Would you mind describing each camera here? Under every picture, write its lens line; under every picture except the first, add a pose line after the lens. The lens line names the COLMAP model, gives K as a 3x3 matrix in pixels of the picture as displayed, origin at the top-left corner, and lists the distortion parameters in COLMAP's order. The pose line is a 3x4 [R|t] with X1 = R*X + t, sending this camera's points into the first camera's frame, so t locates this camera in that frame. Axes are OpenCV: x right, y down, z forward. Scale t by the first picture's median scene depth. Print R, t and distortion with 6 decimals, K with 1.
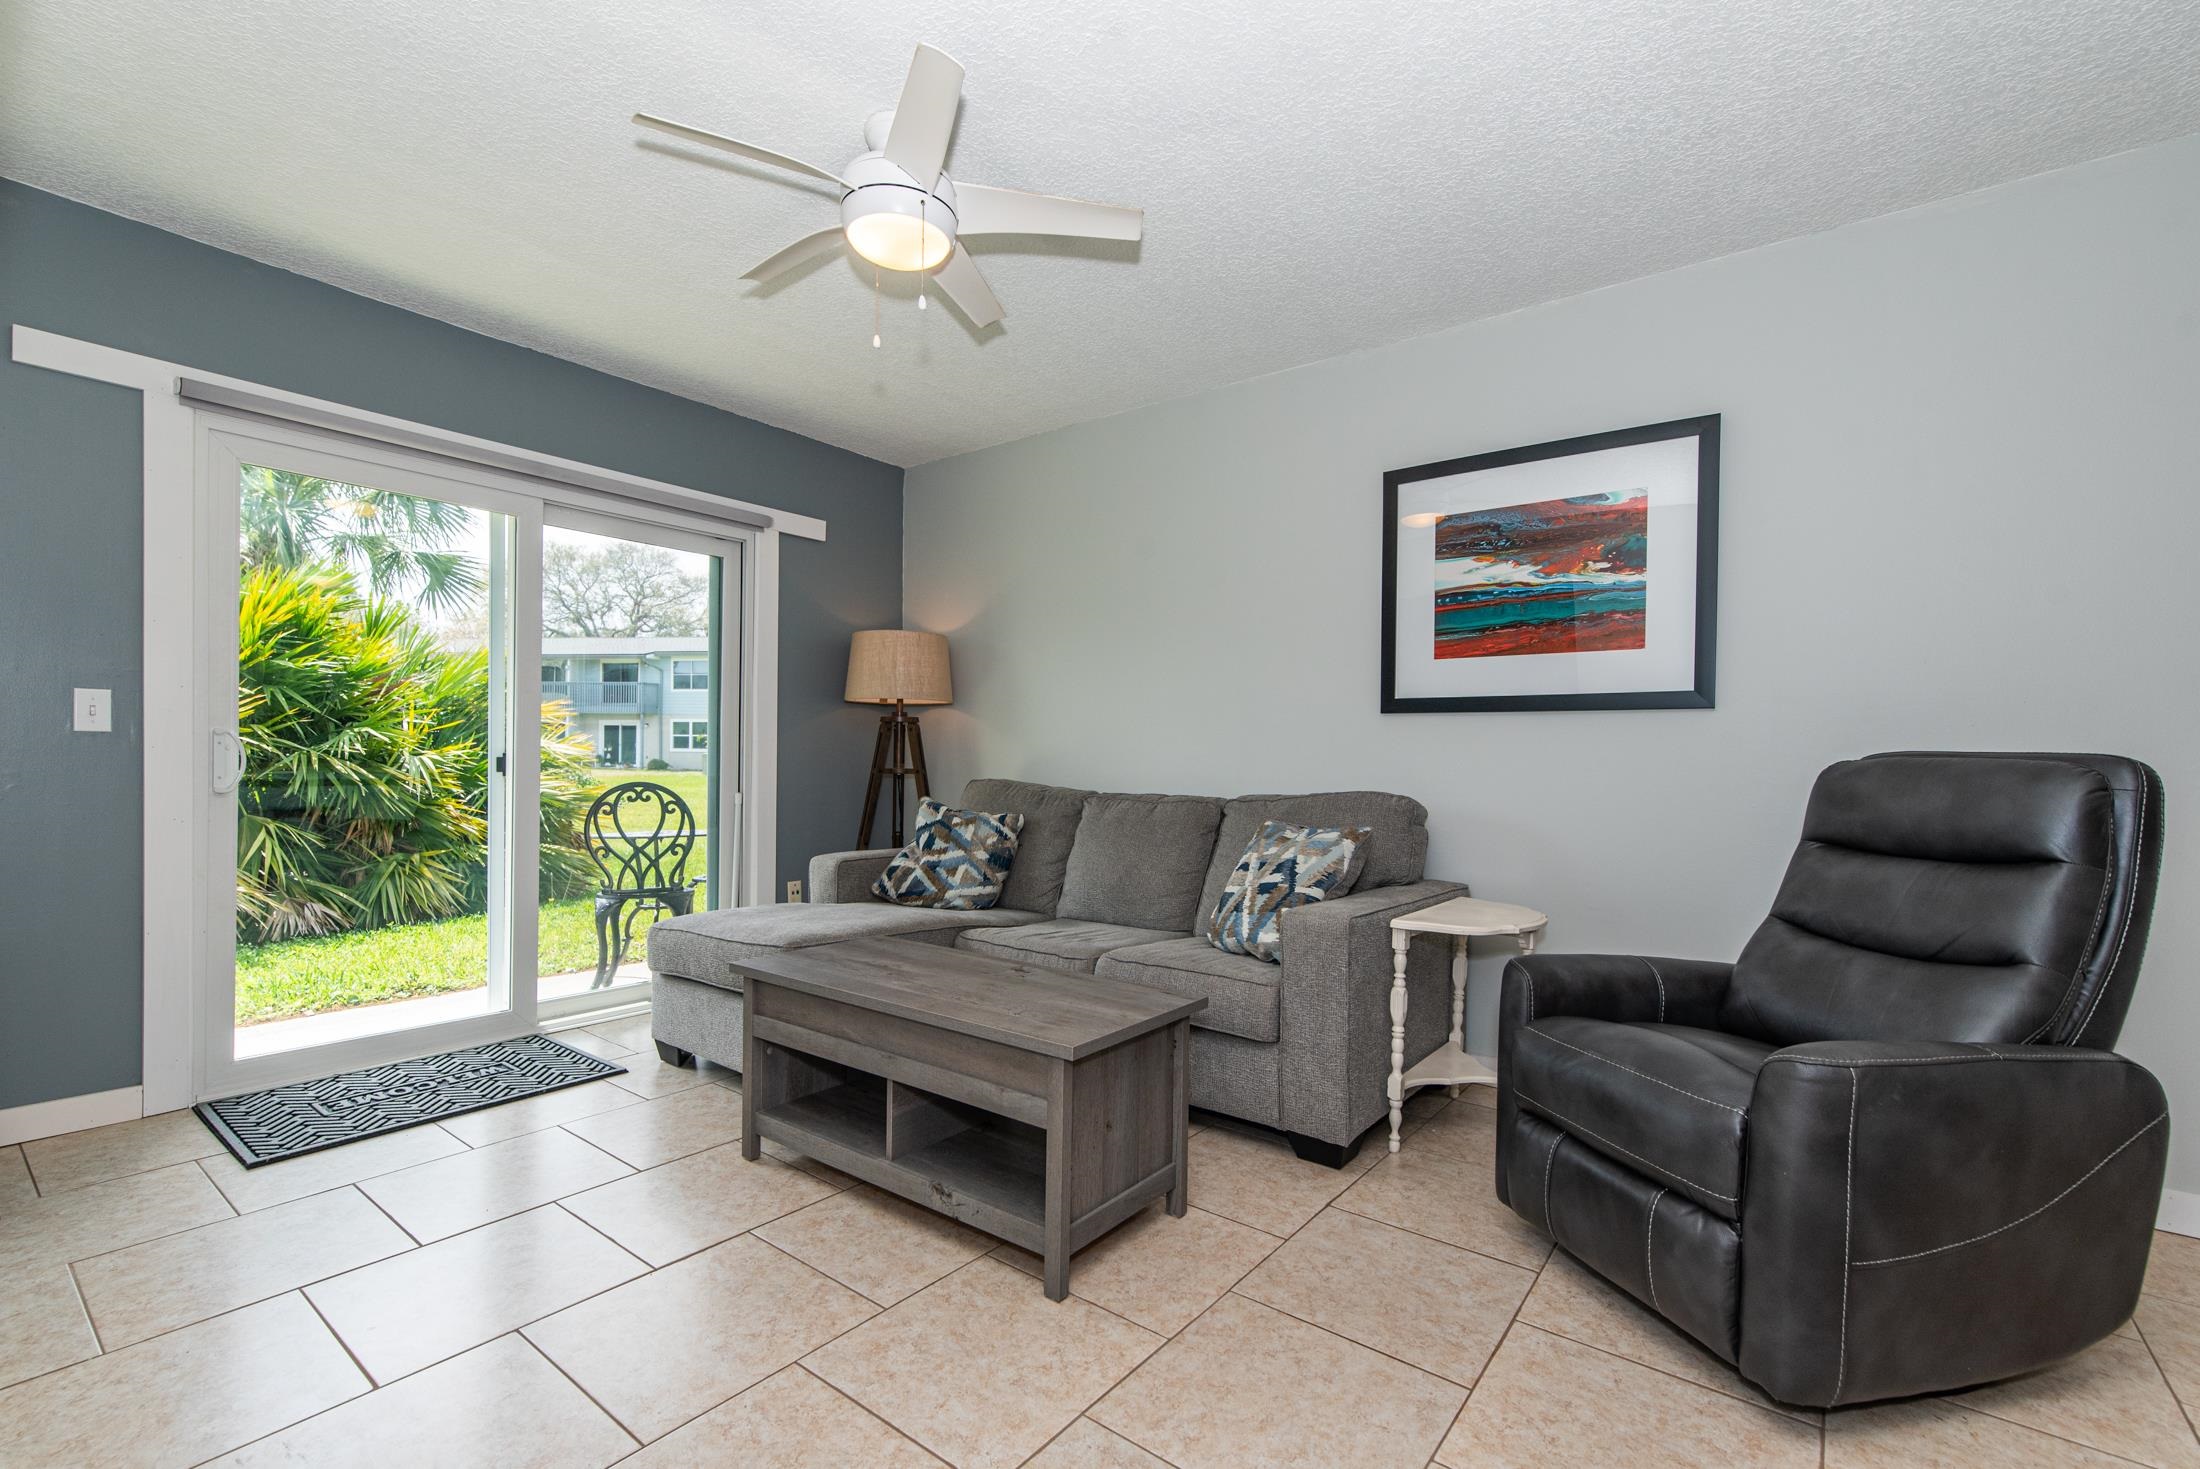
lens RADIAL K [[971.4, 0, 1076.2], [0, 971.4, 759.8], [0, 0, 1]] dist [0.008899, -0.000043]
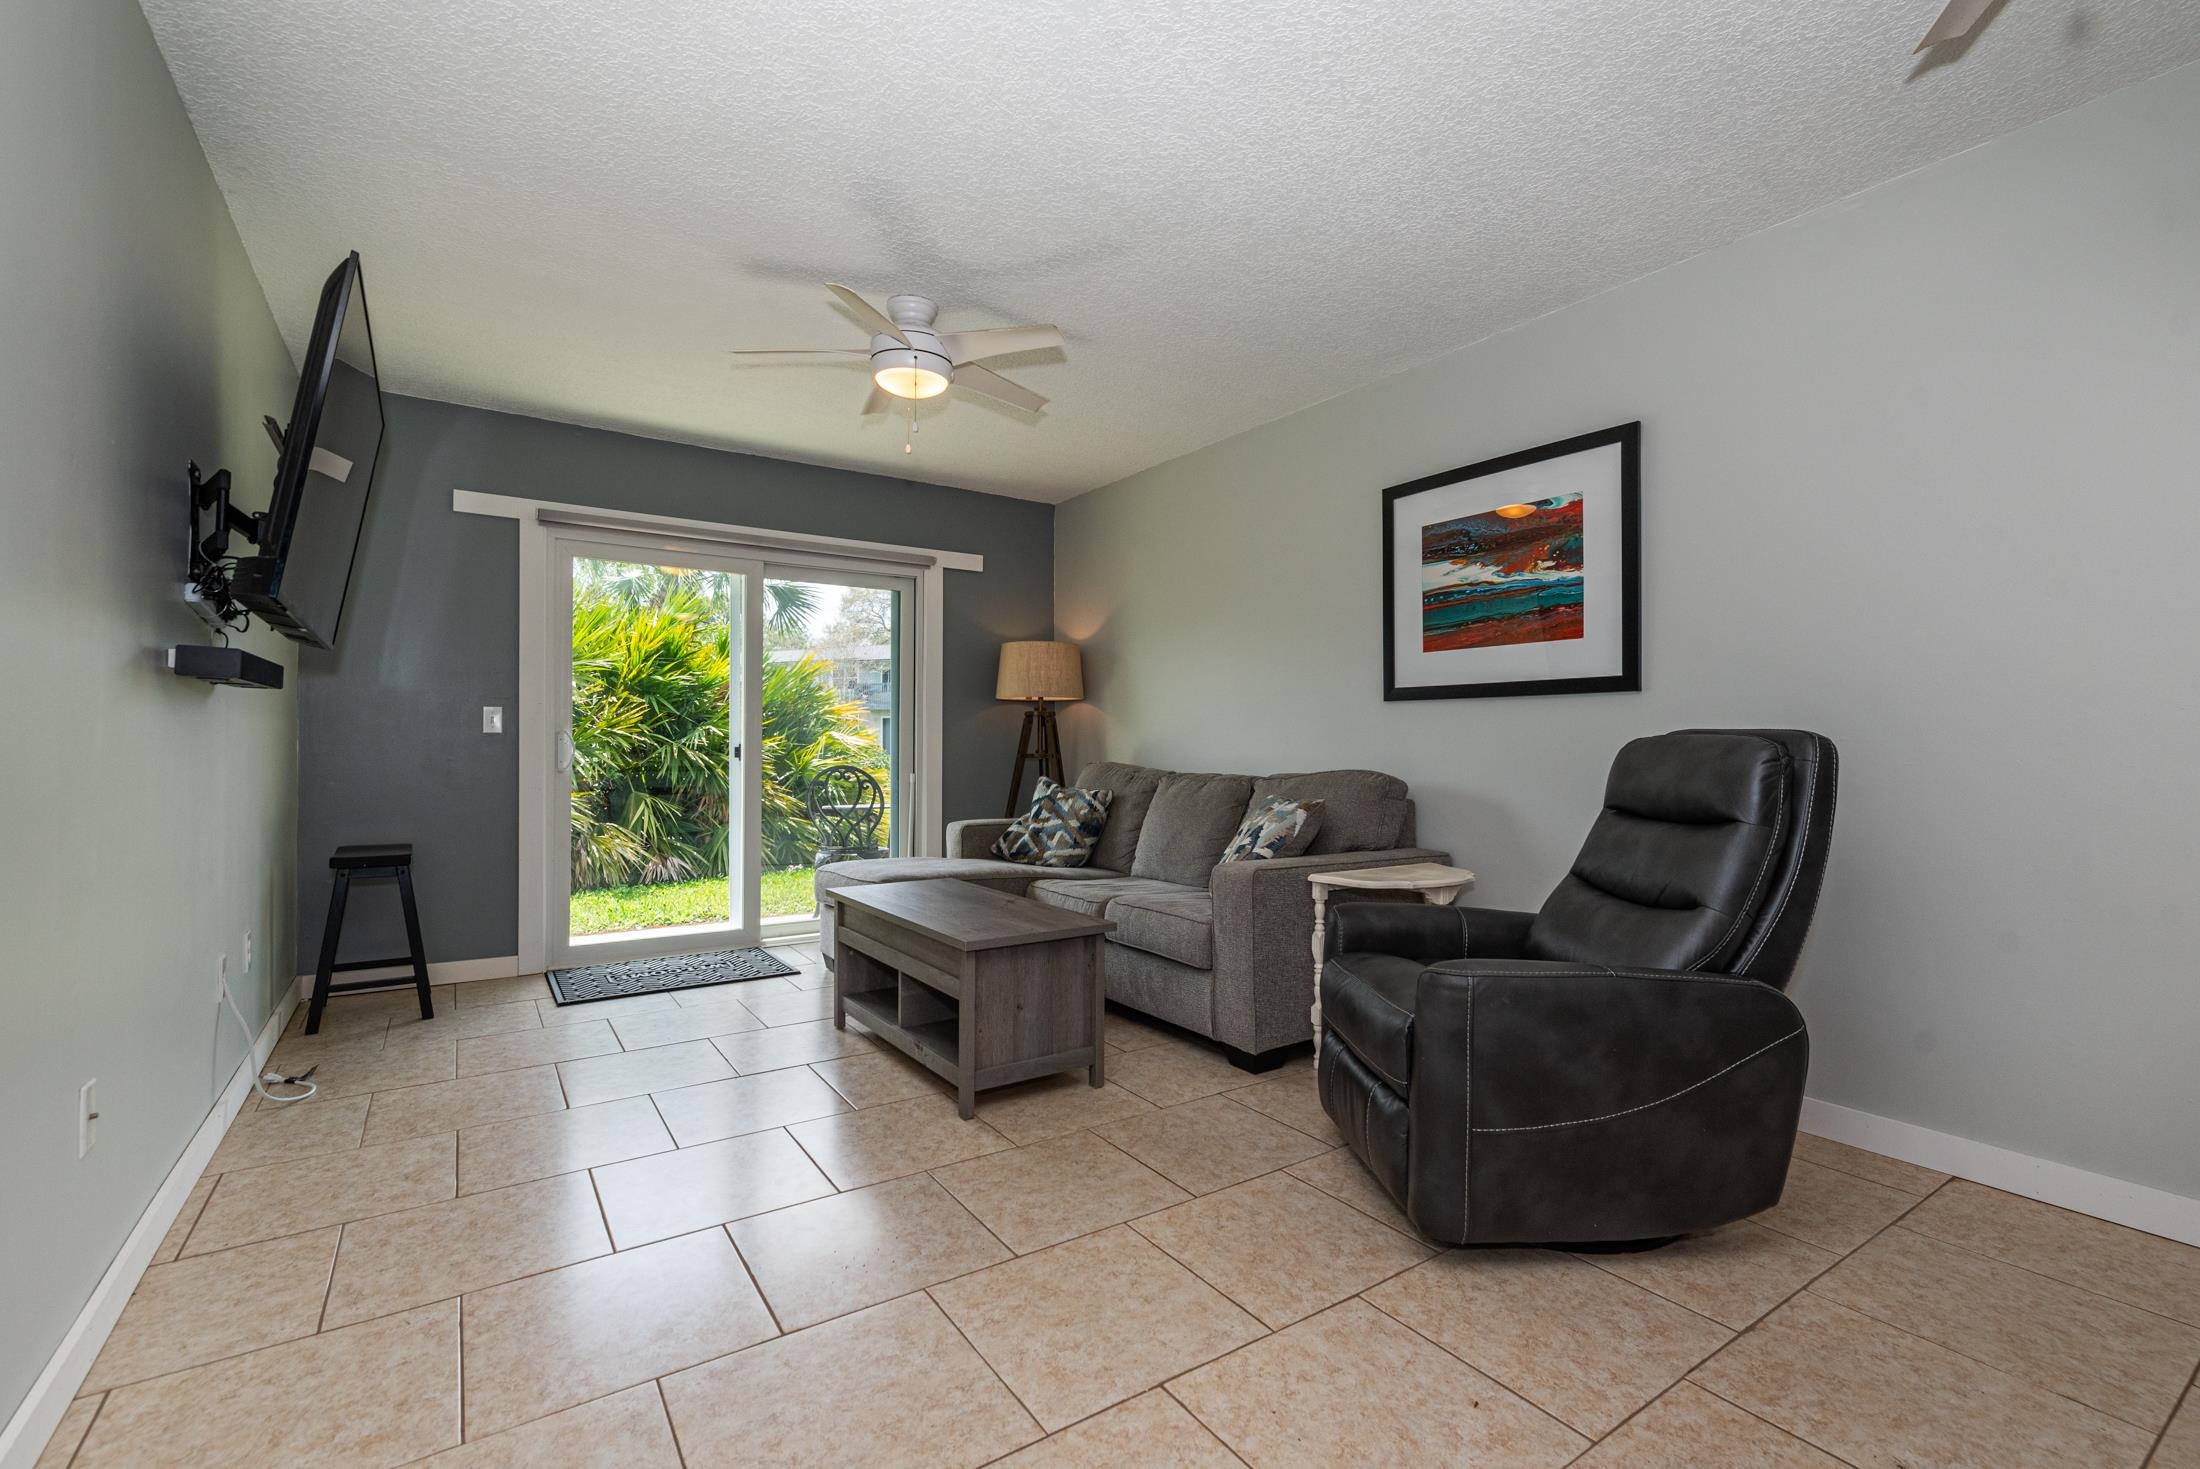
lens RADIAL K [[971.4, 0, 1100.1], [0, 971.4, 730.7], [0, 0, 1]] dist [0.008899, -0.000043]
pose [[0.952835, -0.013816, -0.303173, 0.392366], [0.008637, 0.999793, -0.018416, 0.005287], [0.303364, 0.014929, 0.952758, -0.203740]]
